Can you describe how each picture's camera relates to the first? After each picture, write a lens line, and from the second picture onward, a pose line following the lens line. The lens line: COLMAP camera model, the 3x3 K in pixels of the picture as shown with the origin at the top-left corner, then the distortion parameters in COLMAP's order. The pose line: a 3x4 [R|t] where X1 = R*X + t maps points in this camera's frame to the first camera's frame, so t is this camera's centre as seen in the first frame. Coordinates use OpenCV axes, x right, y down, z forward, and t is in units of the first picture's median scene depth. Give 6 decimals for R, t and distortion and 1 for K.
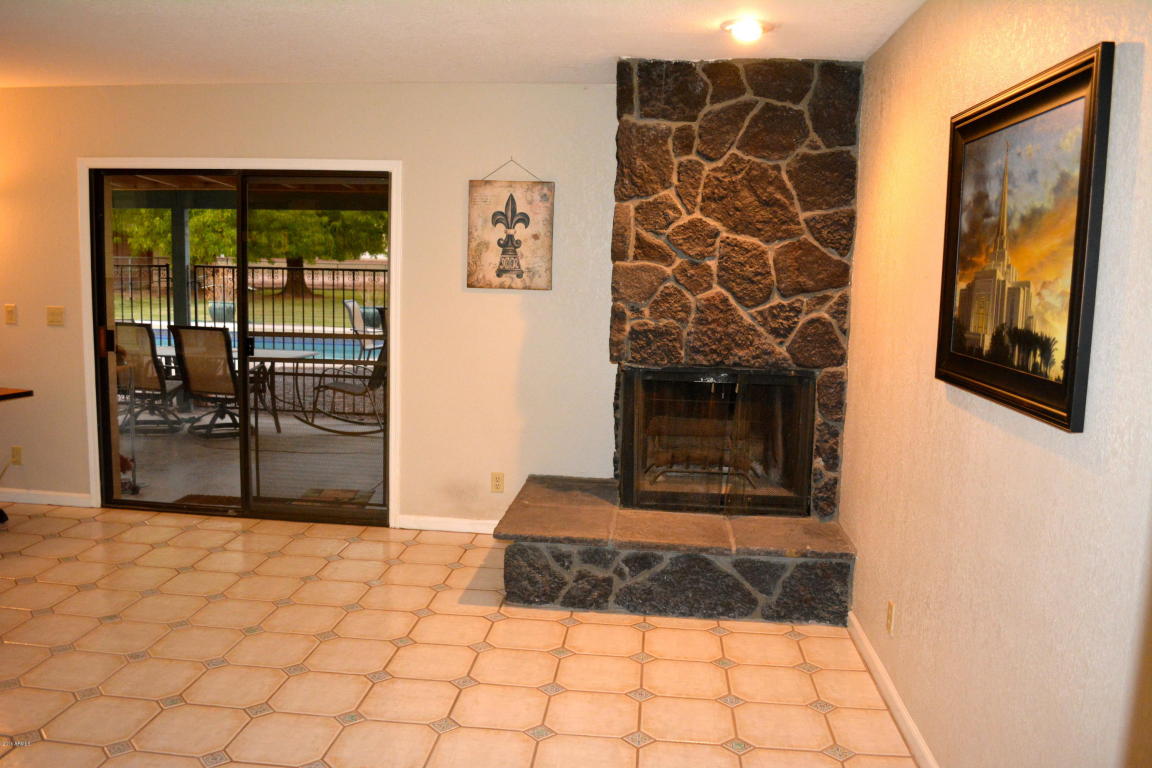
lens RADIAL K [[911.0, 0, 575.7], [0, 911.0, 383.8], [0, 0, 1]] dist [-0.077477, 0.007569]
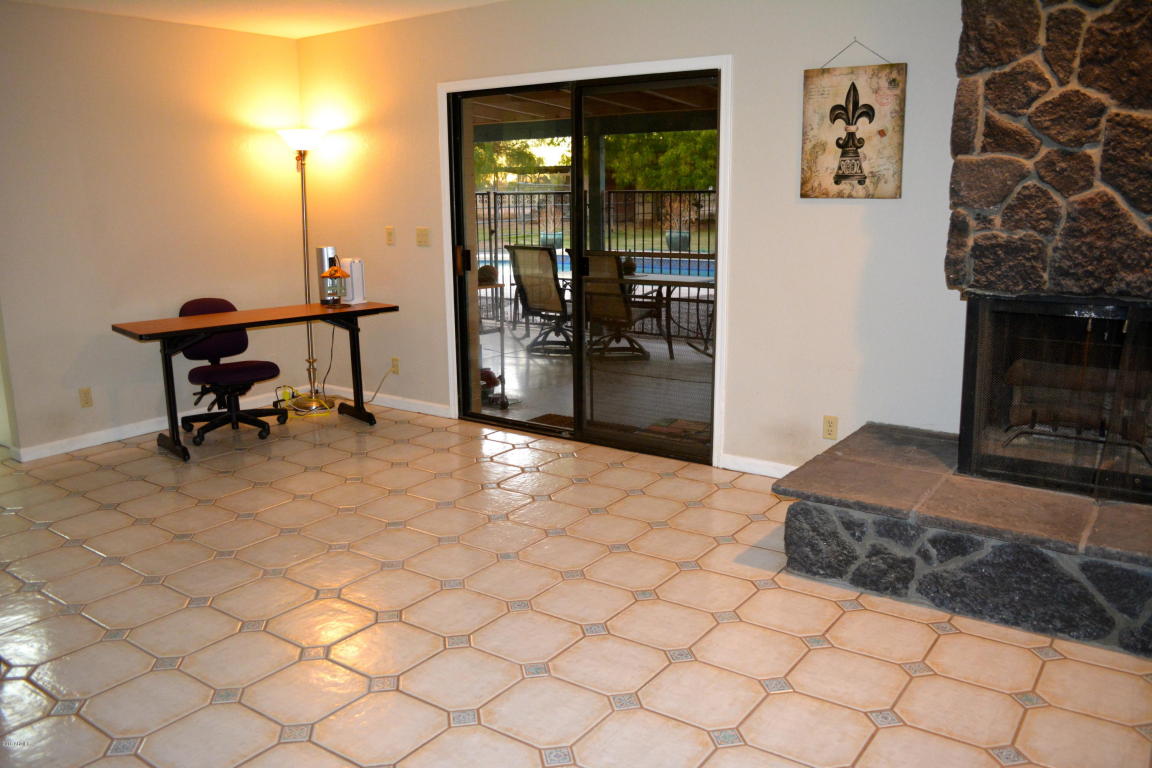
lens RADIAL K [[911.0, 0, 576.4], [0, 911.0, 382.6], [0, 0, 1]] dist [-0.077477, 0.007569]
pose [[0.864857, 0.066374, -0.497611, 0.146288], [-0.030295, 0.996315, 0.080241, 0.005869], [0.501104, -0.054322, 0.863681, 0.165491]]
